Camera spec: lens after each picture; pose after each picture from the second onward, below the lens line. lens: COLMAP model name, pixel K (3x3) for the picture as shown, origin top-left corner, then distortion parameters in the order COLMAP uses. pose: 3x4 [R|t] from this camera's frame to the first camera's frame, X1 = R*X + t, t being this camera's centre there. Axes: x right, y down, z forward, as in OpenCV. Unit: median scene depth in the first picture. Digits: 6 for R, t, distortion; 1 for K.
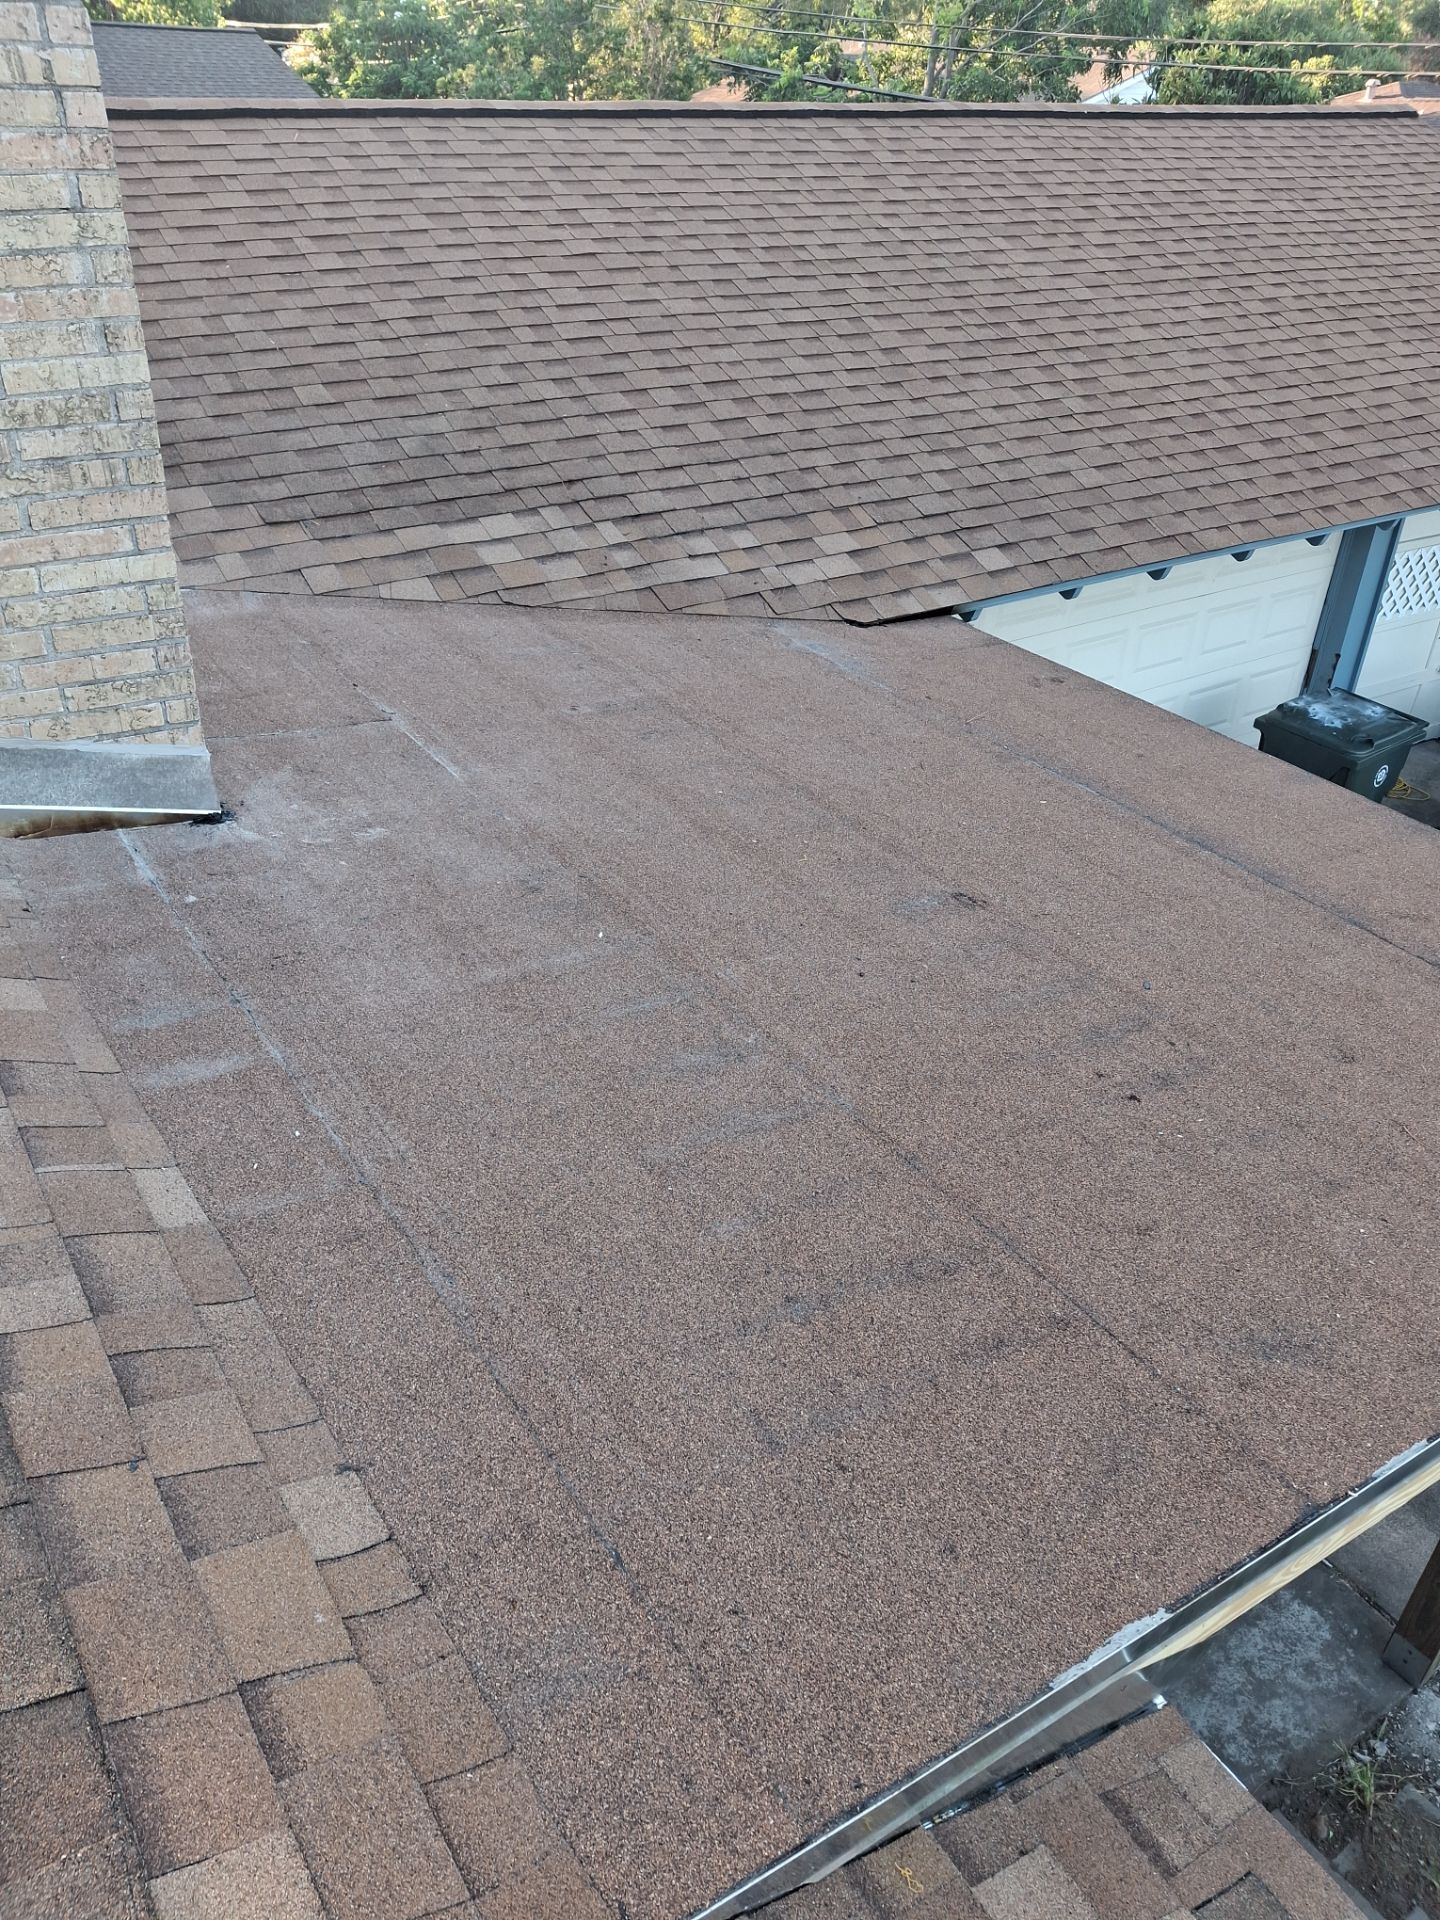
lens RADIAL K [[1423.3, 0, 710.2], [0, 1423.3, 975.7], [0, 0, 1]] dist [0.058265, -0.094540]
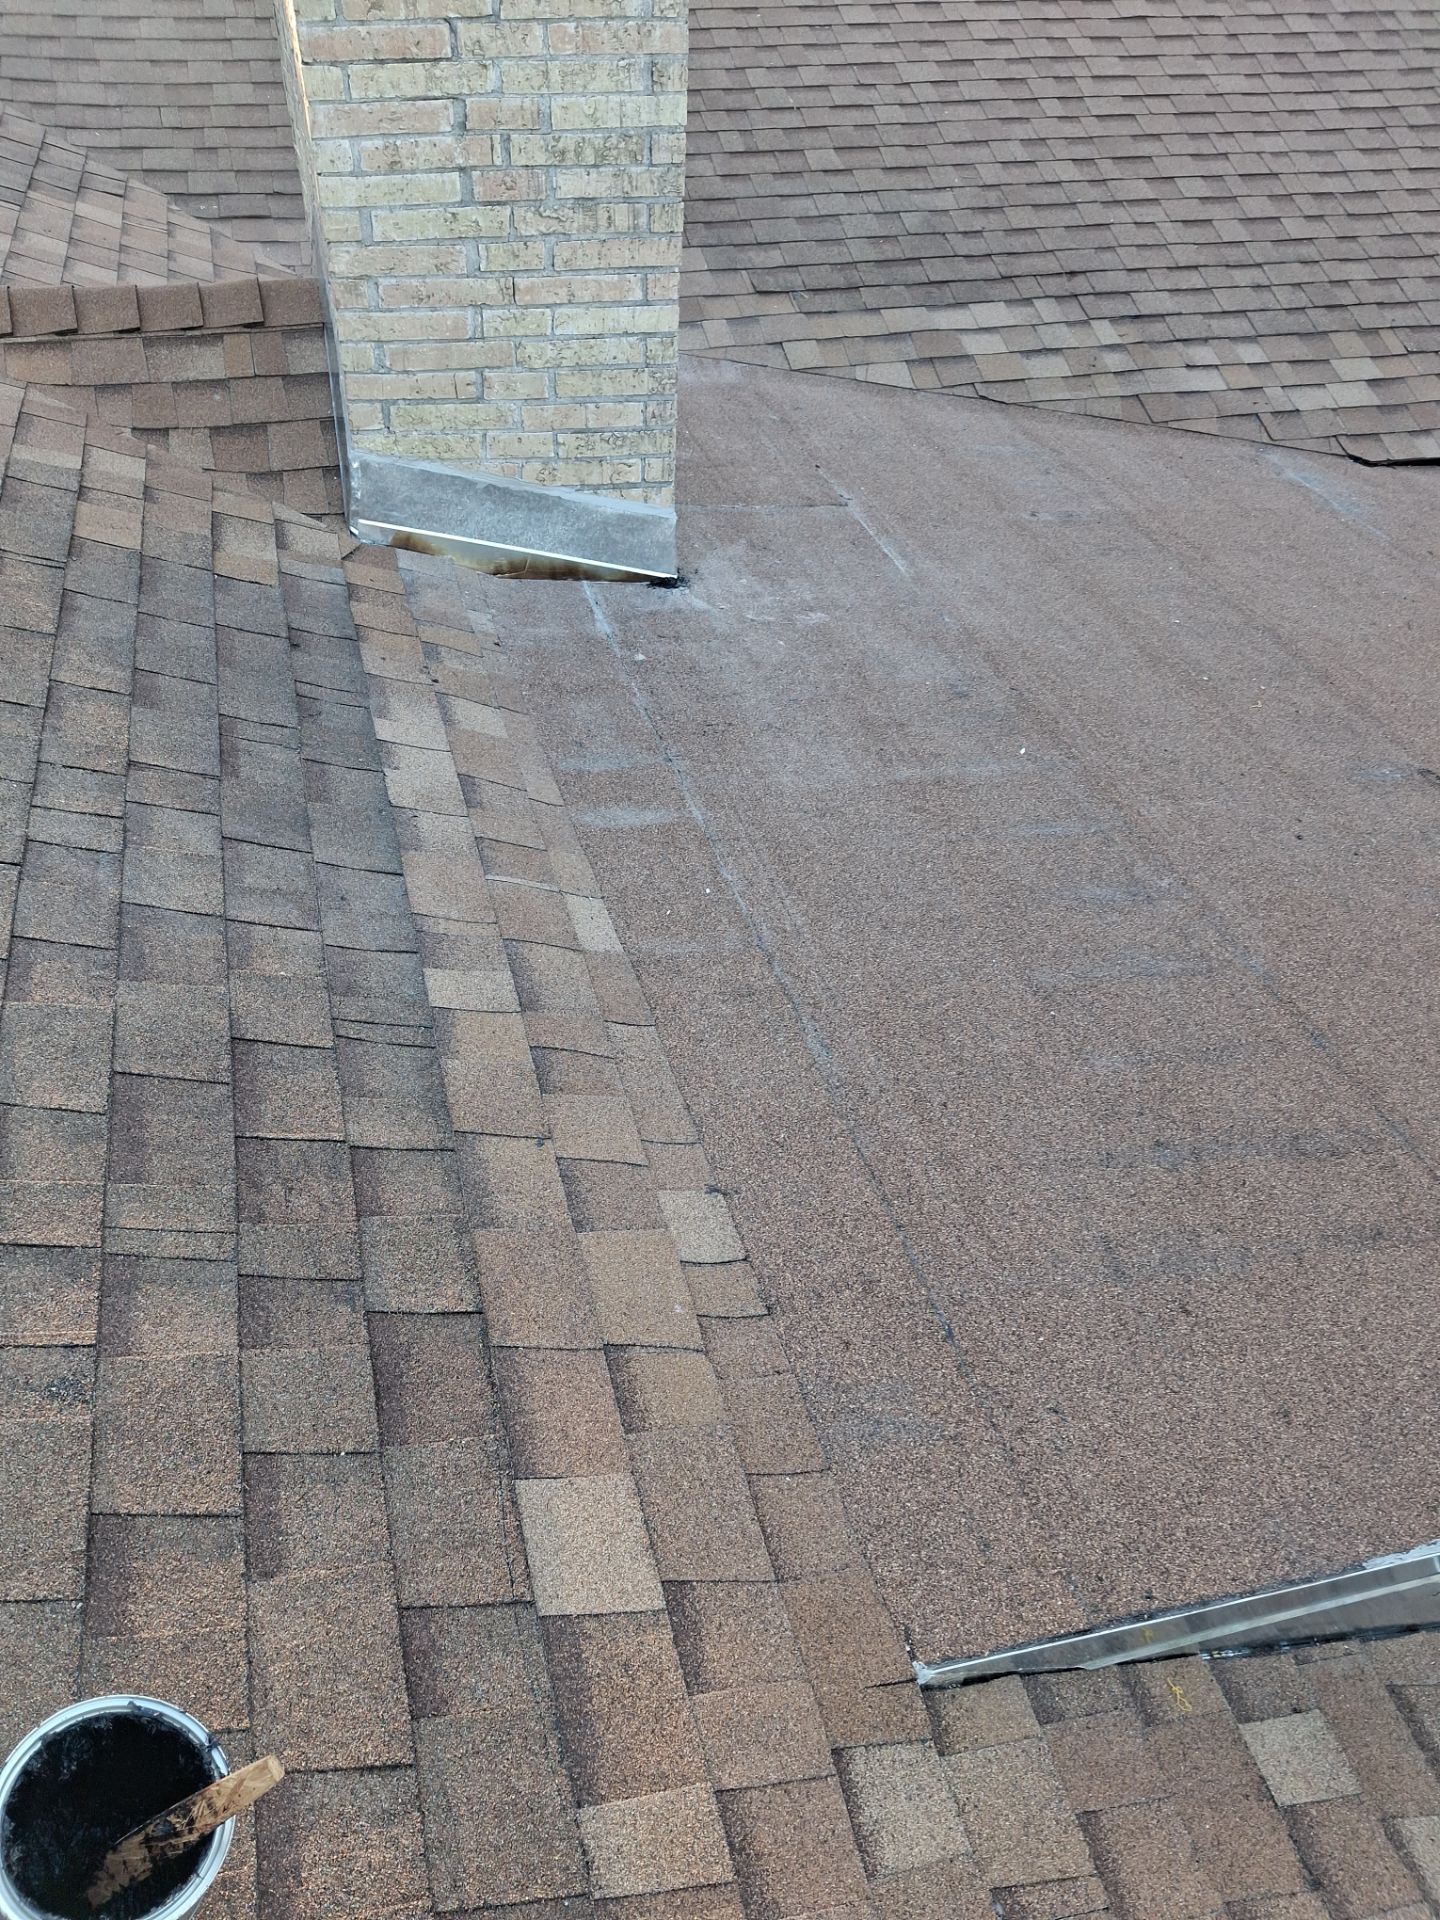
lens RADIAL K [[1423.3, 0, 711.8], [0, 1423.3, 978.4], [0, 0, 1]] dist [0.058265, -0.094540]
pose [[0.951991, 0.195781, -0.235335, -0.020715], [-0.165589, 0.975913, 0.142035, 0.020458], [0.257474, -0.096248, 0.961480, -0.012781]]
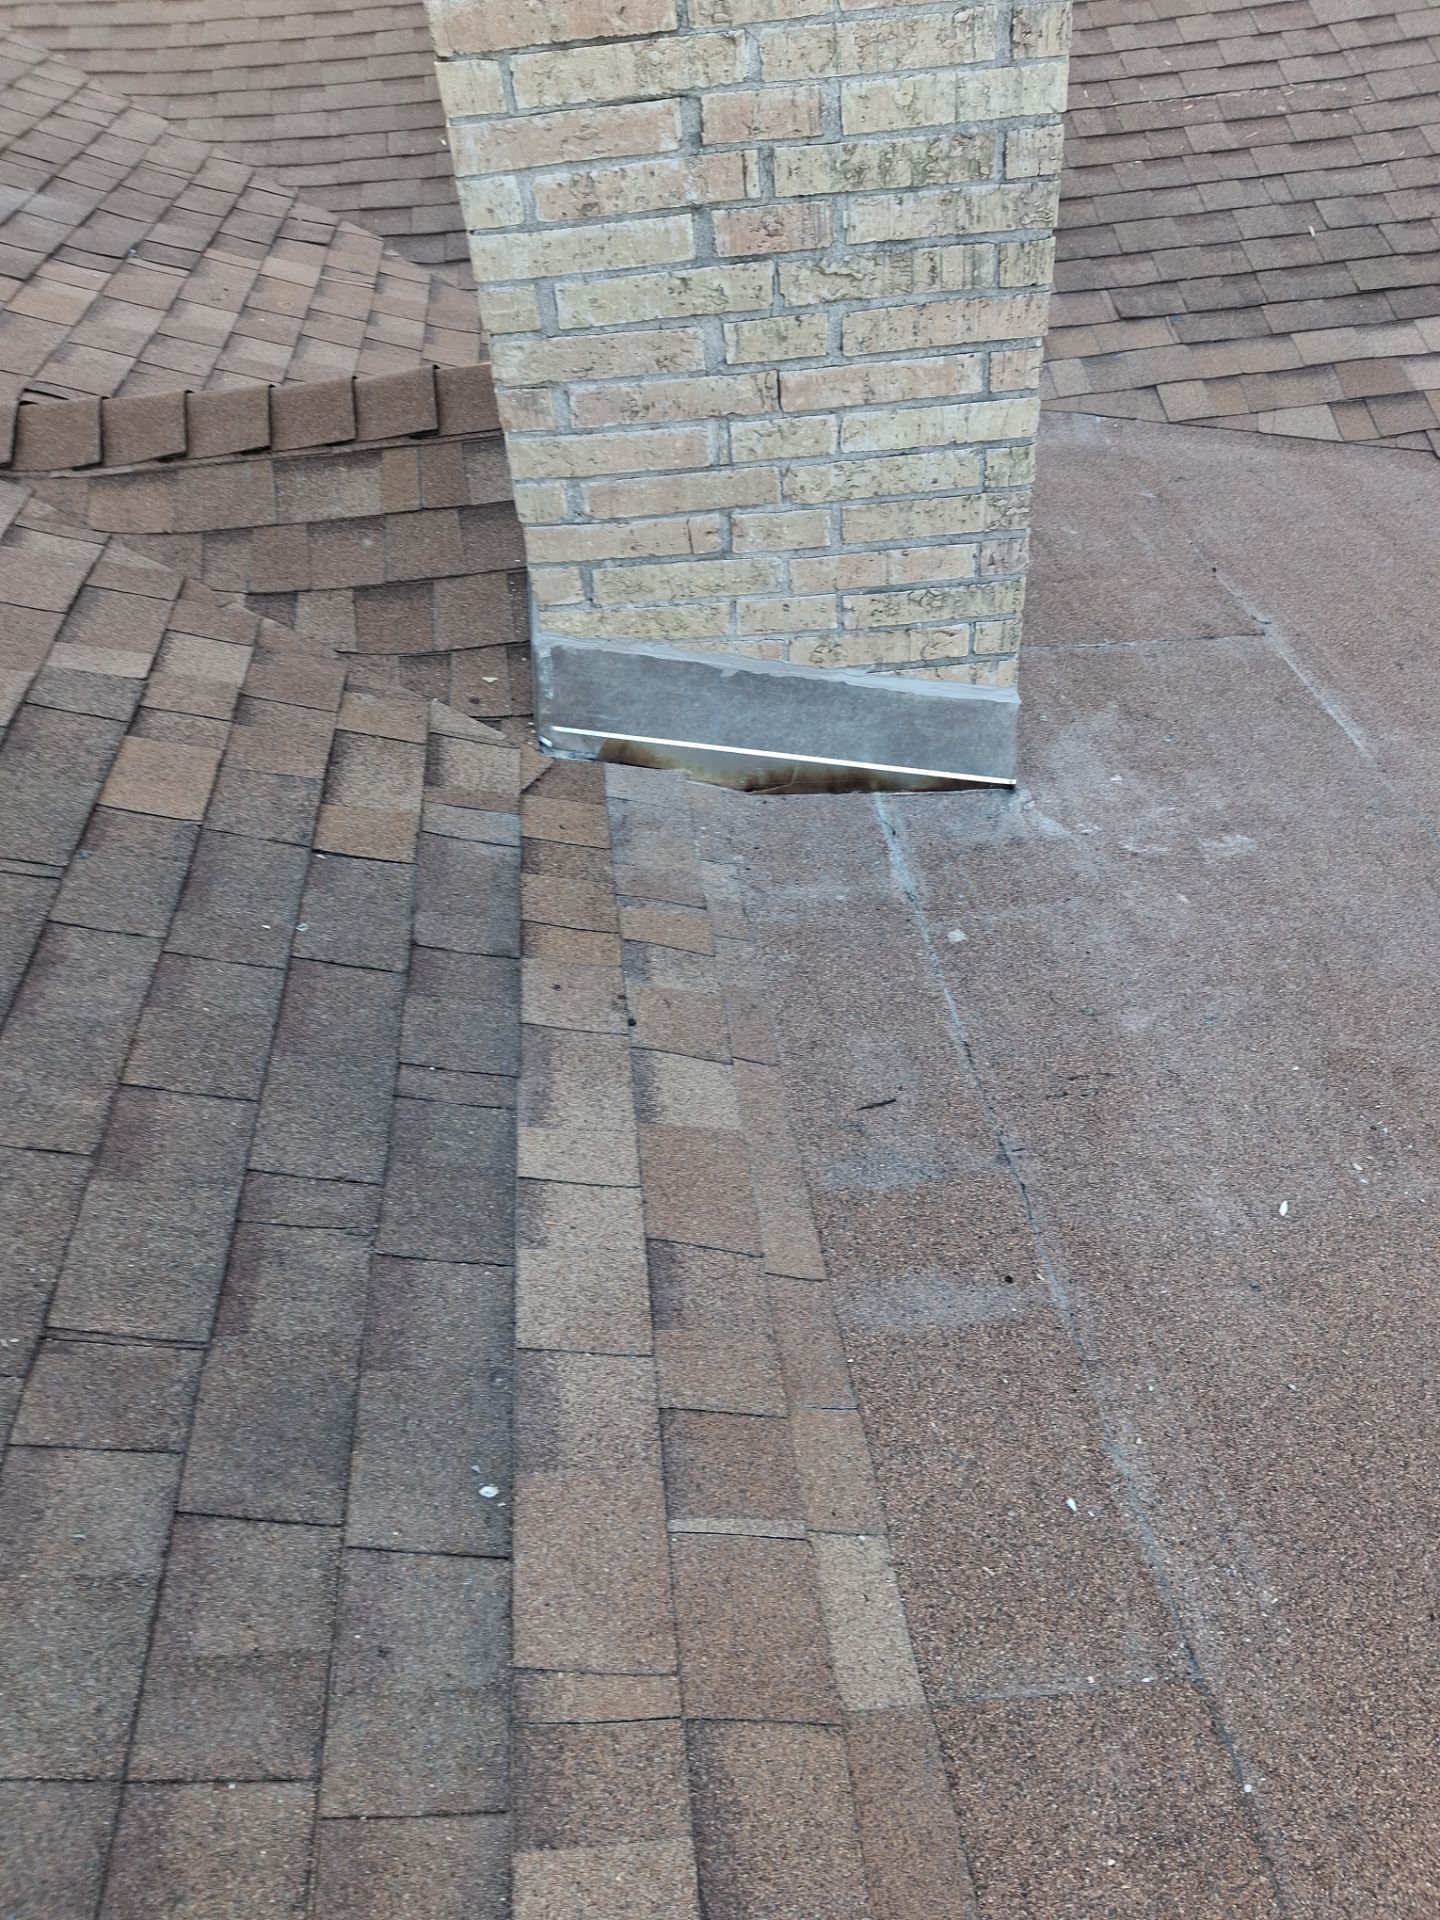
lens RADIAL K [[1423.3, 0, 761.7], [0, 1423.3, 948.8], [0, 0, 1]] dist [0.058265, -0.094540]
pose [[0.892387, 0.216345, -0.396032, -0.182875], [-0.163993, 0.973062, 0.162038, -0.143639], [0.420420, -0.079654, 0.903827, 0.362719]]
